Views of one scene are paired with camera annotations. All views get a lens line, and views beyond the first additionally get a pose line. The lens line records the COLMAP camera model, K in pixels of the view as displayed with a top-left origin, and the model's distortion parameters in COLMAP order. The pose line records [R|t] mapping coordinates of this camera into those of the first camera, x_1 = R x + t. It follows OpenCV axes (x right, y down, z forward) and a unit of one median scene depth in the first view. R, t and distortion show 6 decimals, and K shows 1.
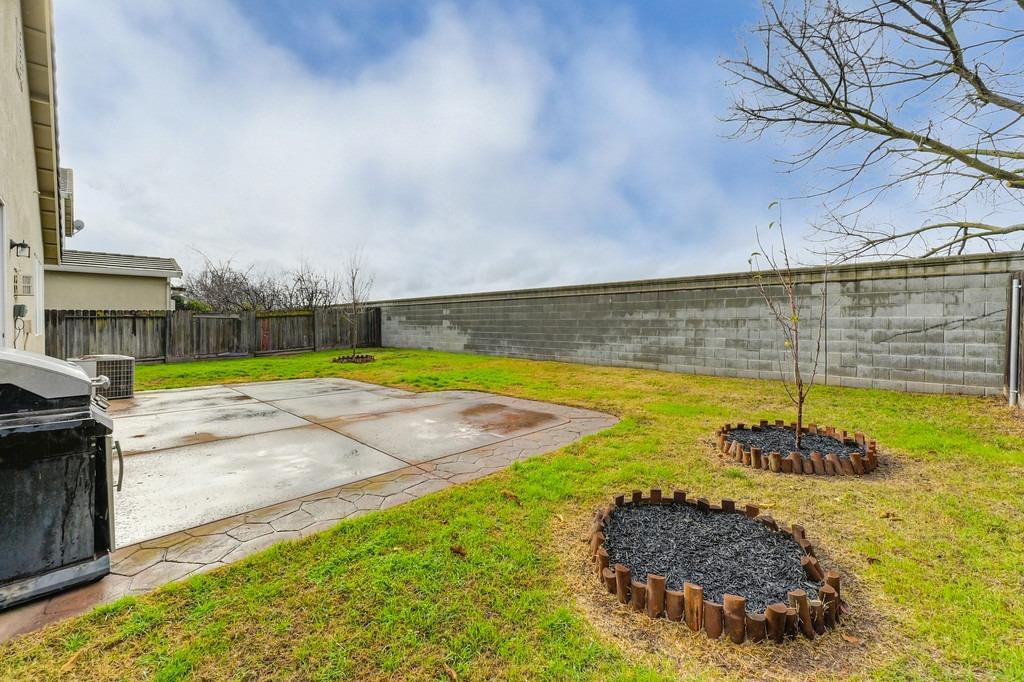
lens RADIAL K [[424.1, 0, 508.6], [0, 424.1, 325.0], [0, 0, 1]] dist [-0.001204, 0.000019]
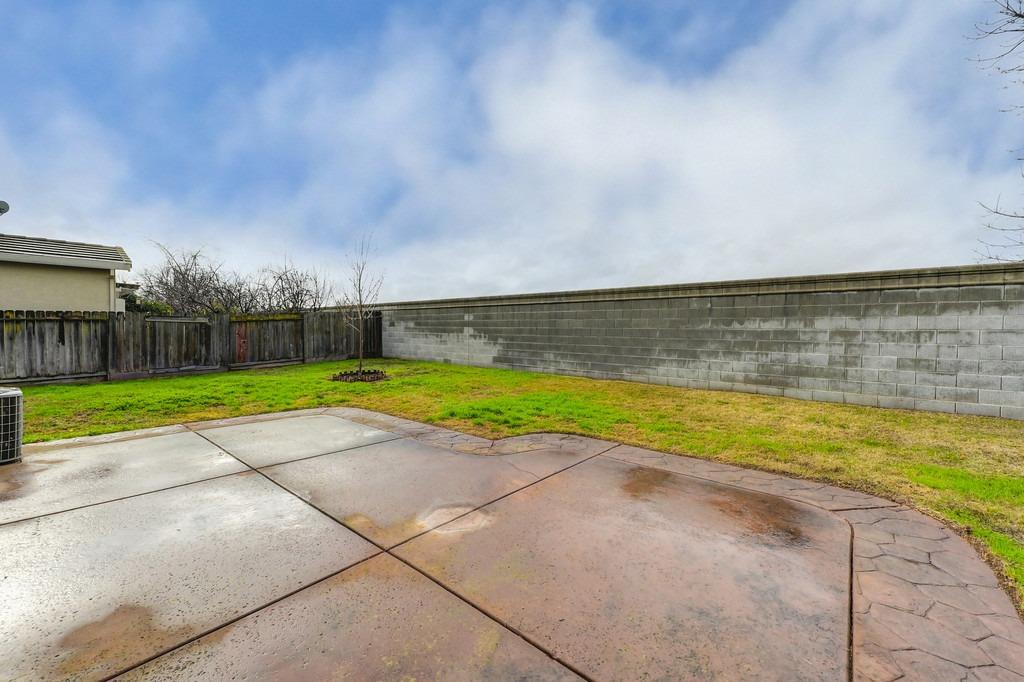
lens RADIAL K [[413.0, 0, 511.2], [0, 413.0, 337.6], [0, 0, 1]] dist [-0.000094, -0.000061]
pose [[0.997540, 0.006799, 0.069764, -0.134988], [-0.007961, 0.999834, 0.016389, -0.005613], [-0.069641, -0.016904, 0.997429, 0.206832]]
